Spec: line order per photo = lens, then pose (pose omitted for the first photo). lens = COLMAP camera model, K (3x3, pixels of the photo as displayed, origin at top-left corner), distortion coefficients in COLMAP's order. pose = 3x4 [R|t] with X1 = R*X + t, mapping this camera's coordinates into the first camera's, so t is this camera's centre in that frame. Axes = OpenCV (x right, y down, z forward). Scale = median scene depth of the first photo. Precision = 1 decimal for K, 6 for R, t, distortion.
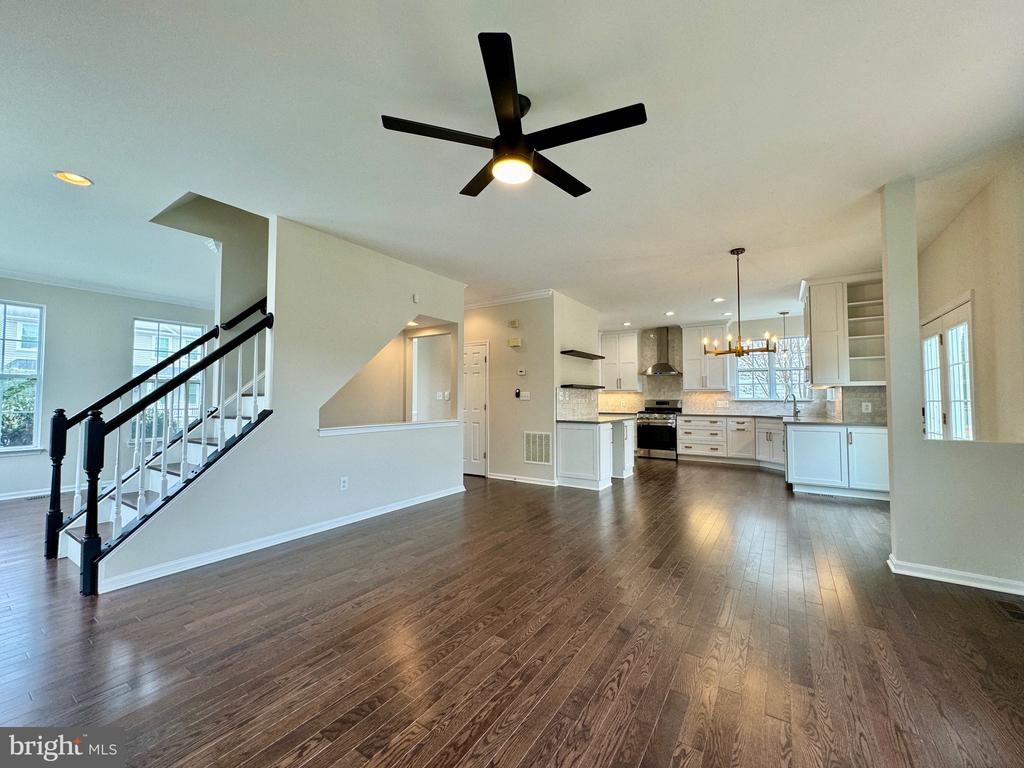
lens RADIAL K [[407.1, 0, 510.8], [0, 407.1, 382.7], [0, 0, 1]] dist [0.000468, 0.000322]
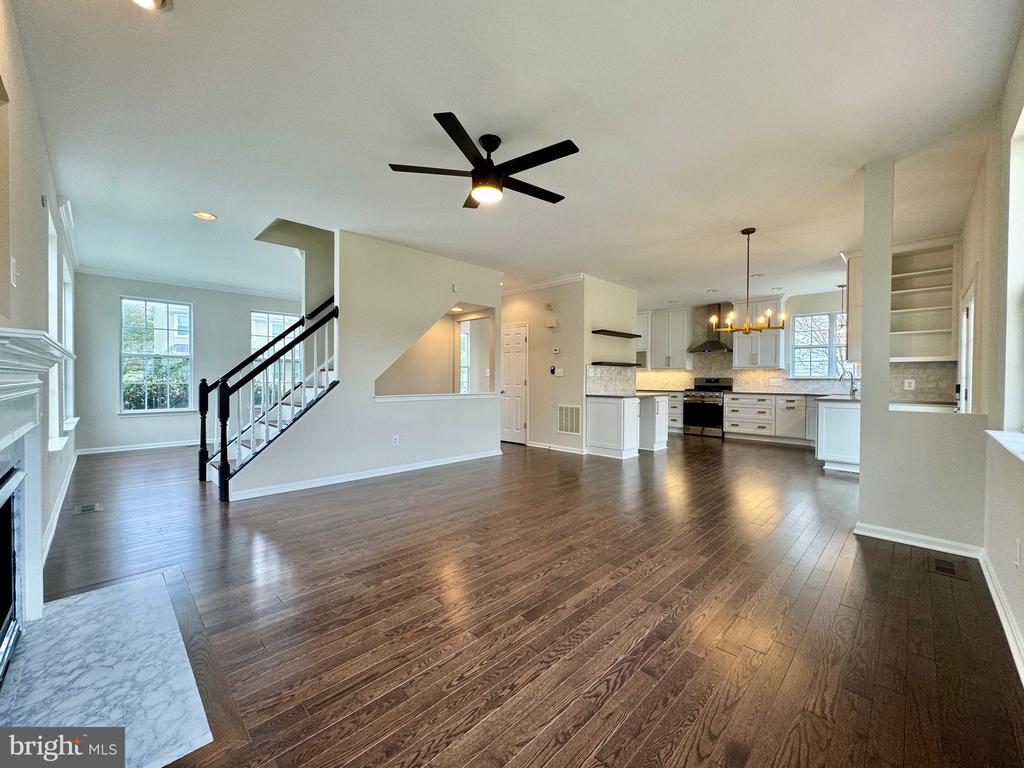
lens RADIAL K [[407.1, 0, 510.8], [0, 407.1, 382.7], [0, 0, 1]] dist [0.000468, 0.000322]
pose [[0.981503, 0.006614, -0.191334, 0.136874], [0.002954, 0.998761, 0.049680, 0.006069], [0.191426, -0.049327, 0.980267, -0.118355]]
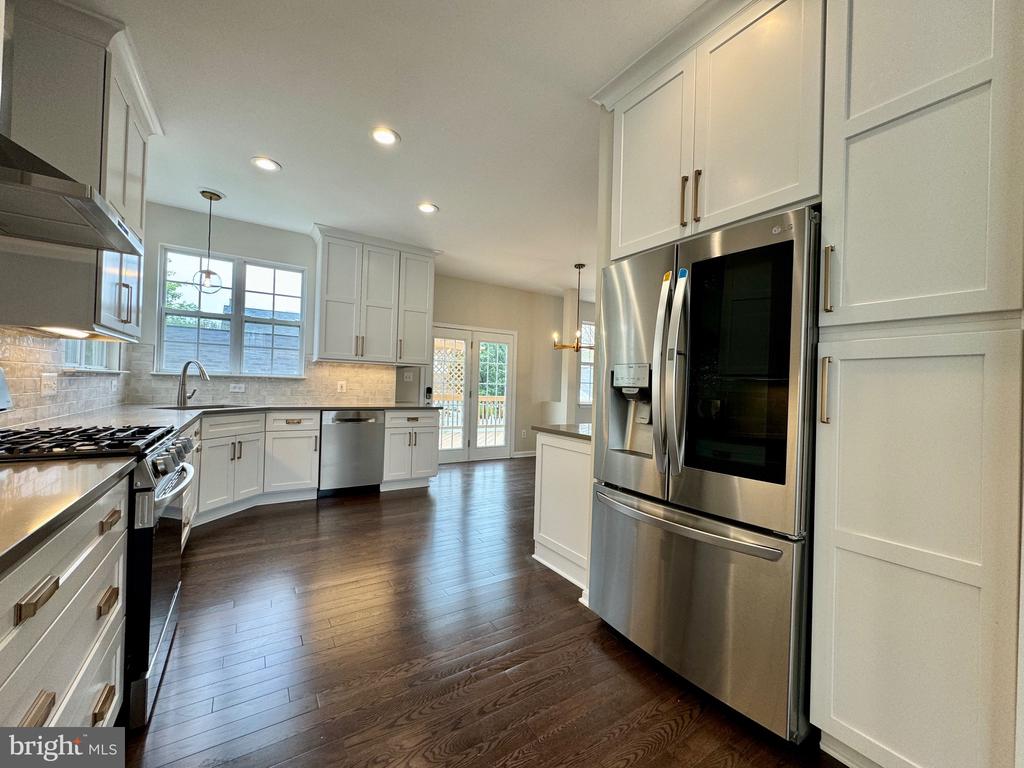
lens RADIAL K [[407.1, 0, 510.8], [0, 407.1, 382.7], [0, 0, 1]] dist [0.000468, 0.000322]
pose [[-0.916878, -0.028175, 0.398171, 0.202015], [-0.048654, 0.997957, -0.041419, 0.076568], [-0.396191, -0.057349, -0.916375, 1.810204]]
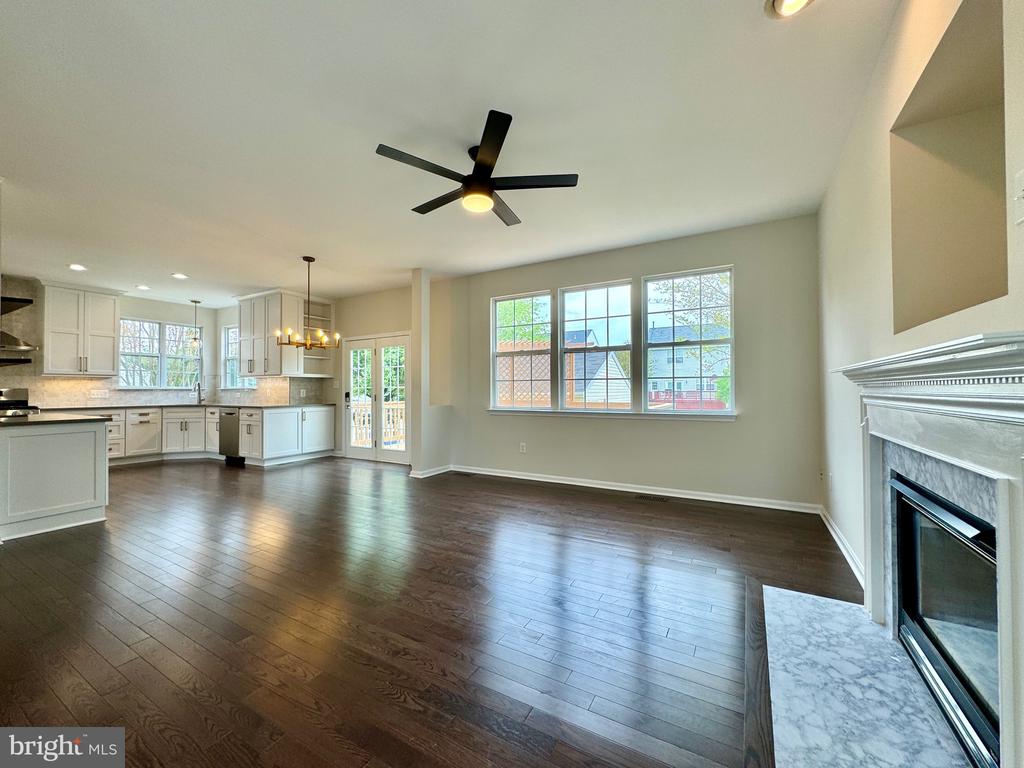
lens RADIAL K [[407.1, 0, 510.8], [0, 407.1, 382.7], [0, 0, 1]] dist [0.000468, 0.000322]
pose [[-0.064952, 0.015715, 0.997765, -0.527349], [-0.036024, 0.999187, -0.018082, 0.025823], [-0.997238, -0.037118, -0.064333, 0.398287]]
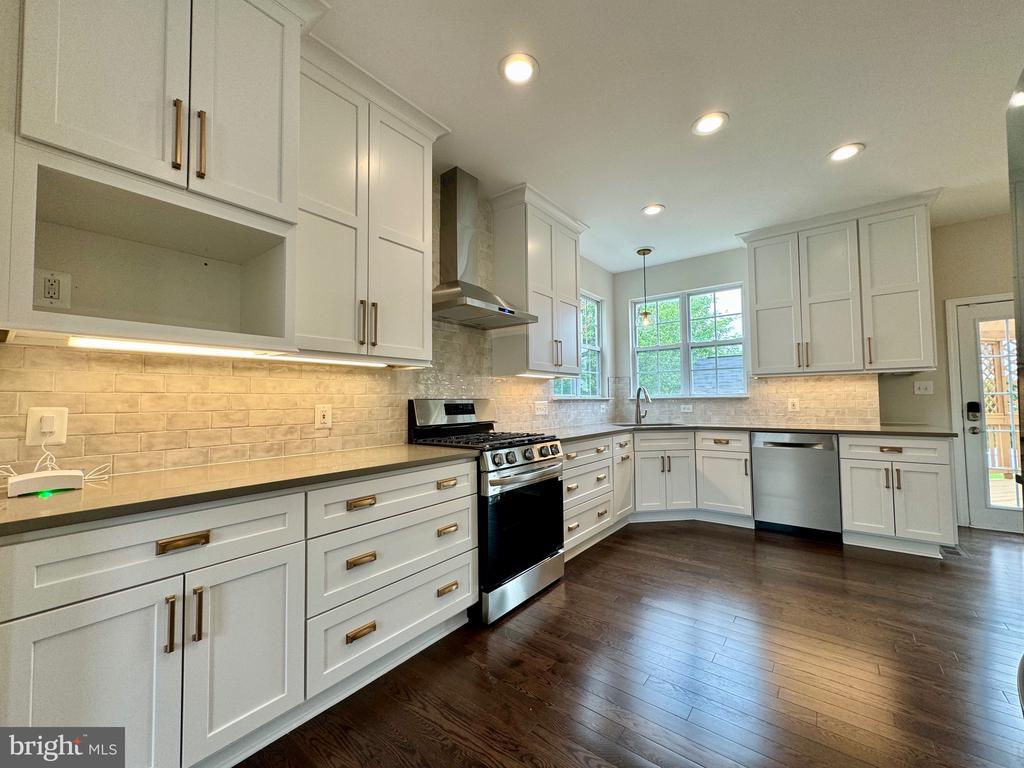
lens RADIAL K [[407.1, 0, 510.8], [0, 407.1, 382.7], [0, 0, 1]] dist [0.000468, 0.000322]
pose [[0.071006, 0.042007, 0.996591, 0.100260], [-0.027426, 0.998817, -0.040147, 0.069863], [-0.997099, -0.024482, 0.072074, 1.607125]]
